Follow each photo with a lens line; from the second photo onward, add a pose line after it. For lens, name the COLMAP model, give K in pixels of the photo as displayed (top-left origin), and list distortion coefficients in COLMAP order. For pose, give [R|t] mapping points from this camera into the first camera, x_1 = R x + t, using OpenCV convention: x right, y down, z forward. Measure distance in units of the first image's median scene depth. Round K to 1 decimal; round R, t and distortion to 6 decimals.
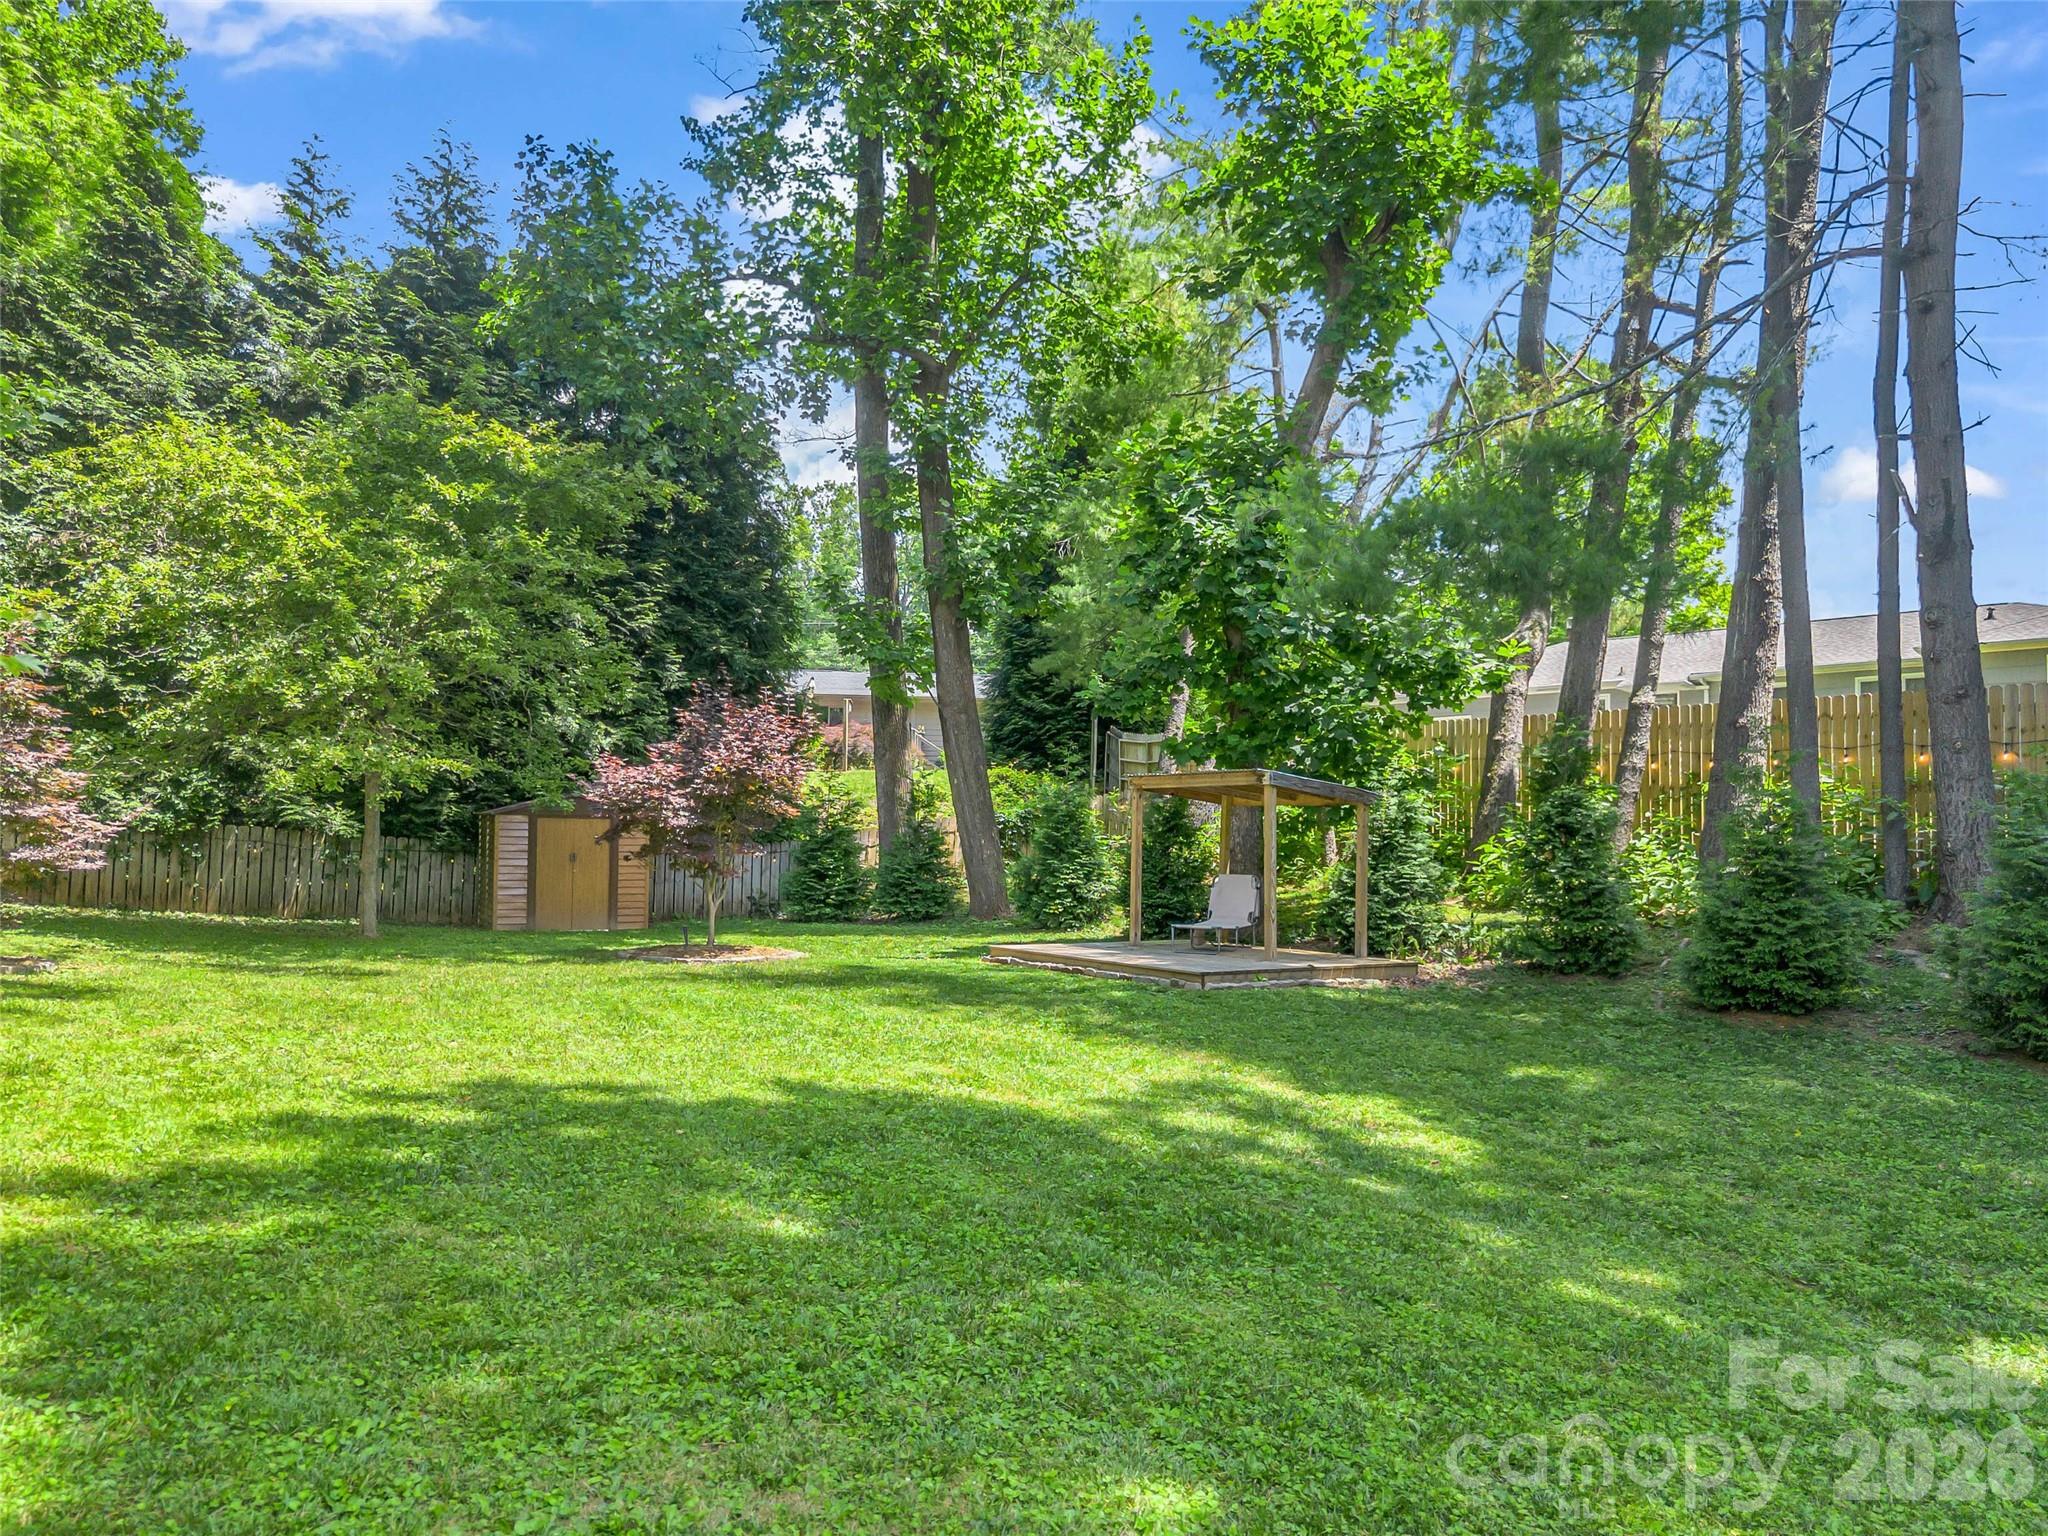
lens RADIAL K [[1554.5, 0, 1049.2], [0, 1554.5, 770.9], [0, 0, 1]] dist [0.070920, -0.122385]
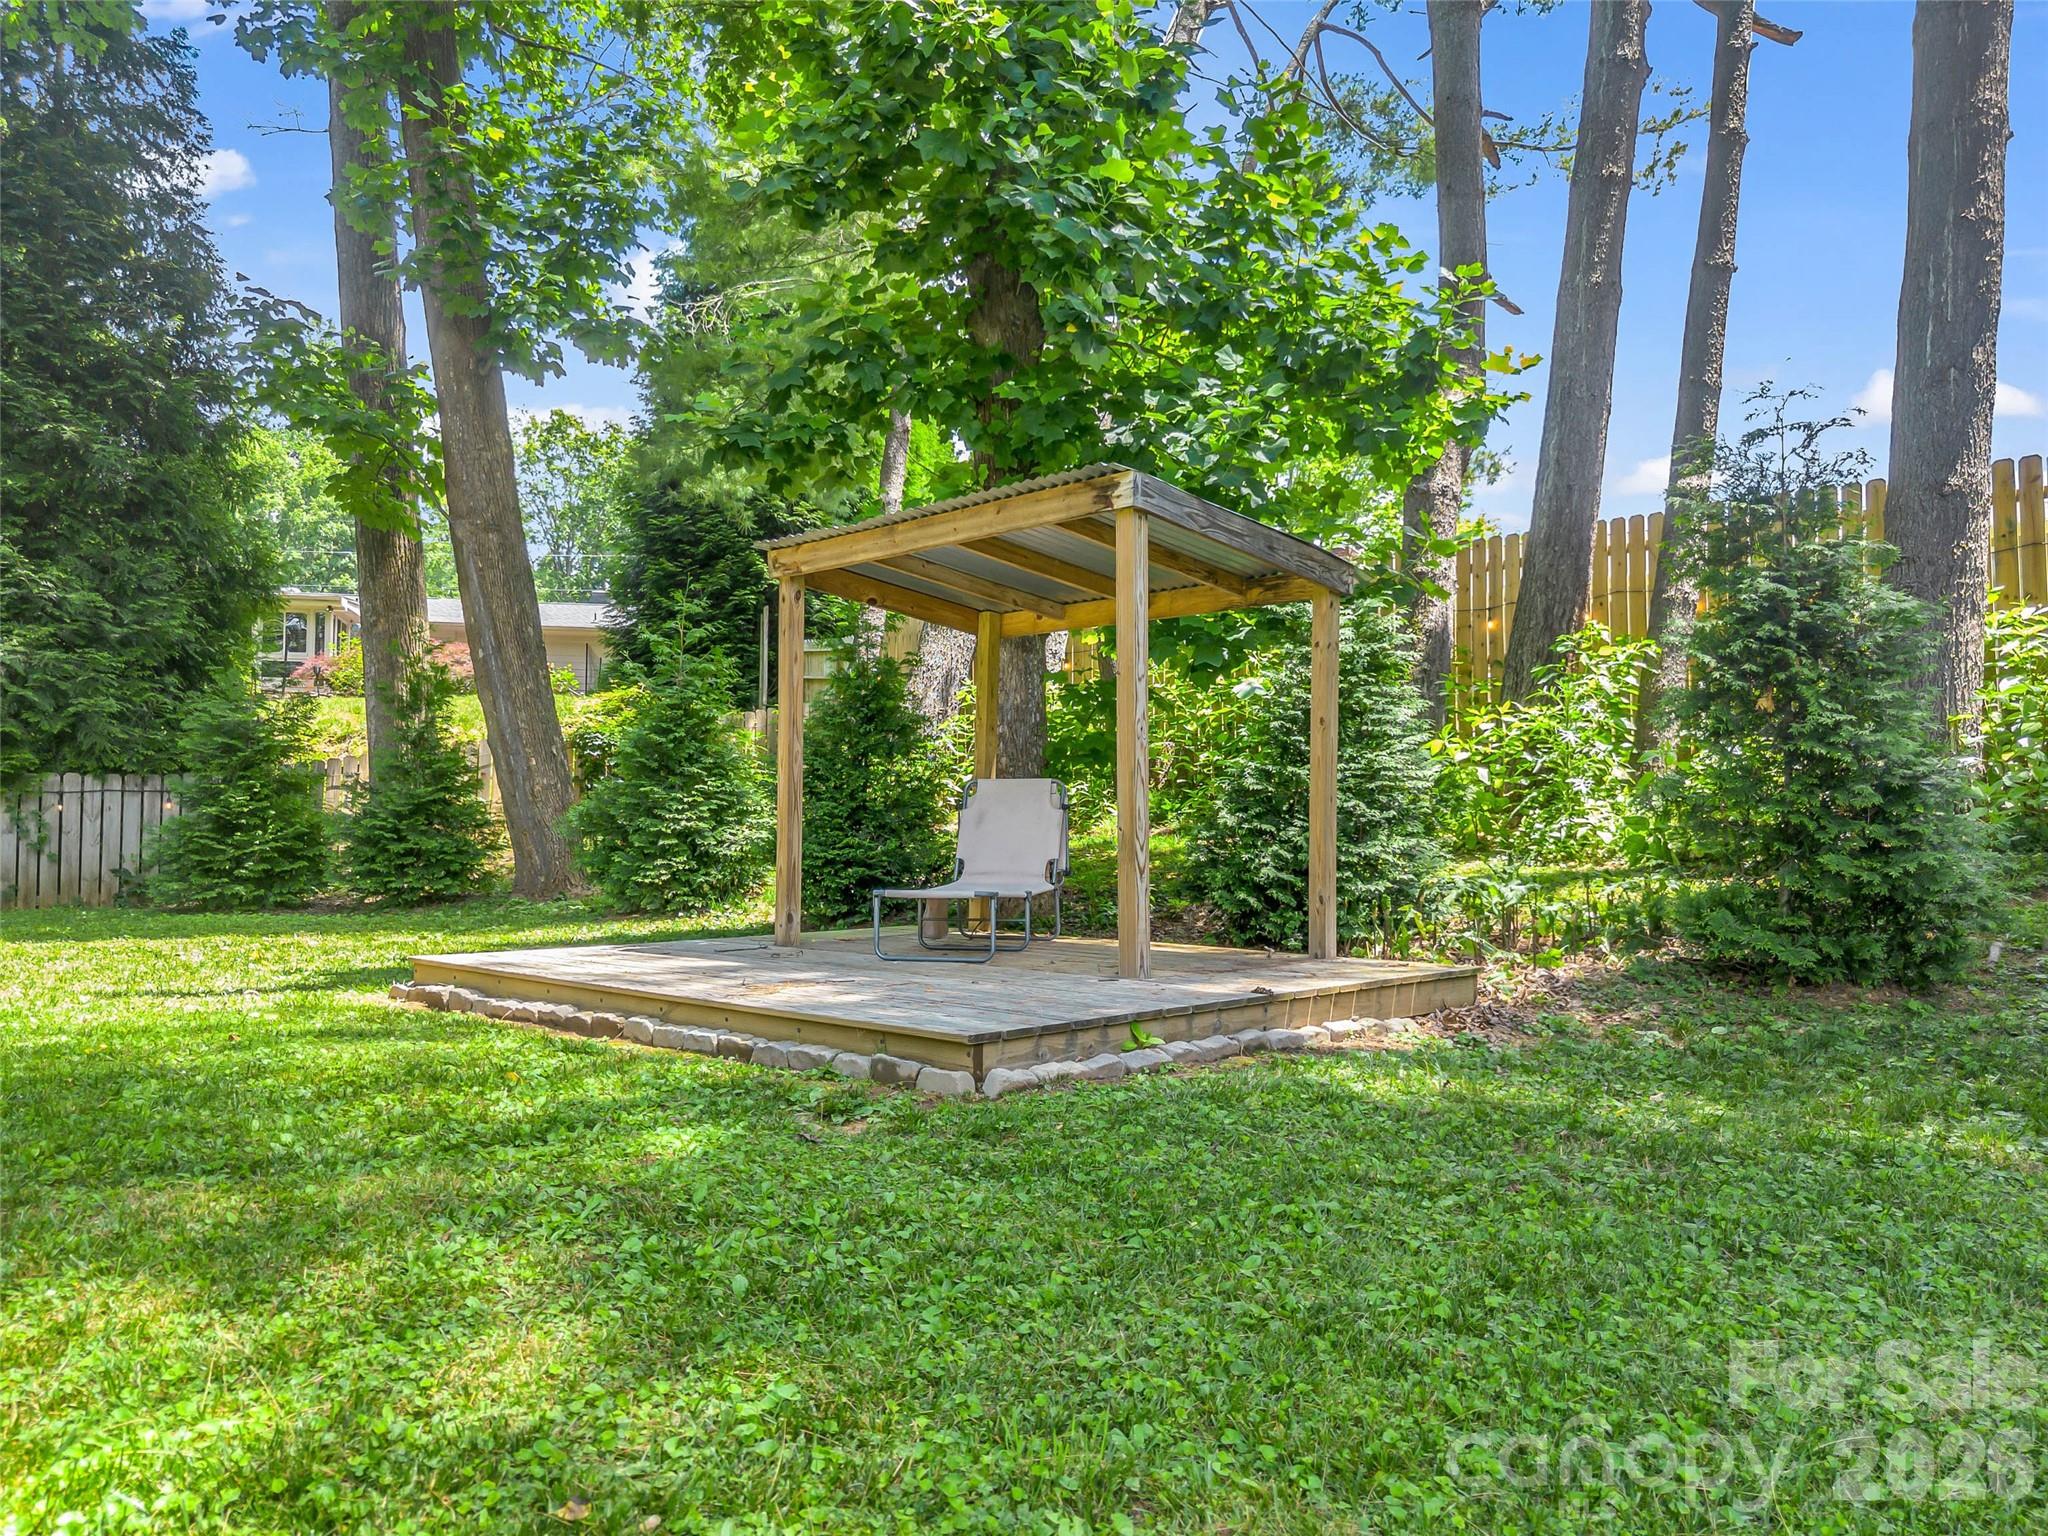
lens RADIAL K [[1554.5, 0, 1049.2], [0, 1554.5, 770.9], [0, 0, 1]] dist [0.070920, -0.122385]
pose [[0.981191, -0.008057, 0.192871, 0.042777], [0.005826, 0.999909, 0.012128, 0.058655], [-0.192951, -0.010776, 0.981149, 0.554138]]
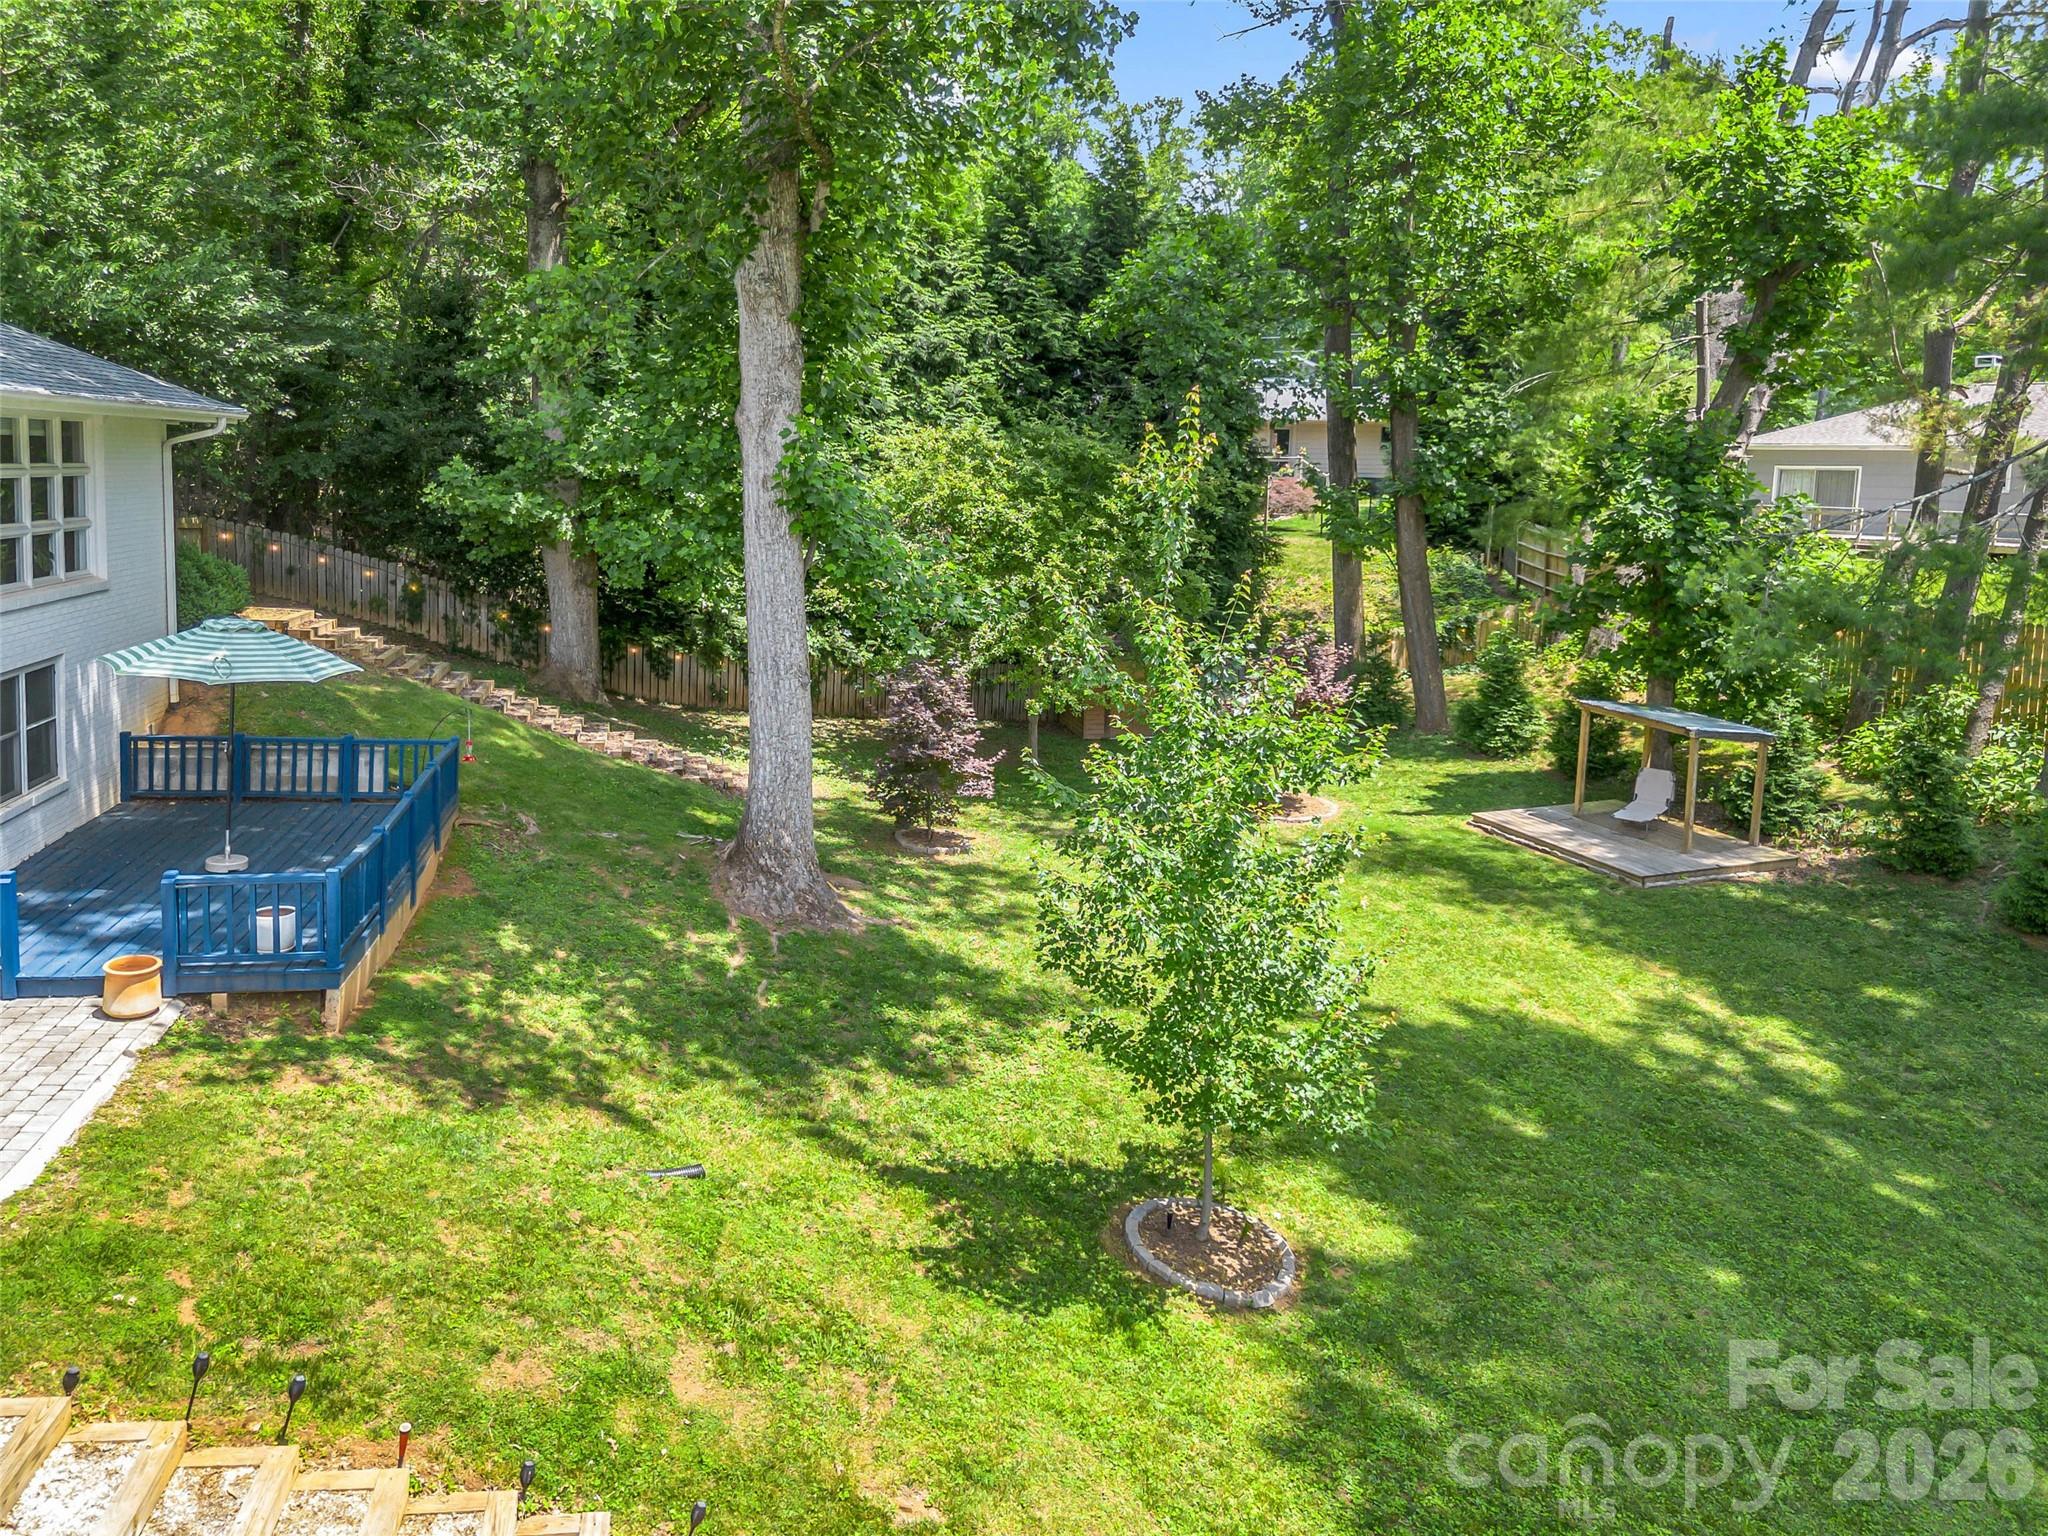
lens RADIAL K [[1505.9, 0, 974.7], [0, 1505.9, 662.3], [0, 0, 1]] dist [0.131242, -0.106955]
pose [[0.969754, 0.027867, -0.242490, -0.147624], [0.018761, 0.982012, 0.187883, -0.306679], [0.243364, -0.186749, 0.951787, -0.477794]]
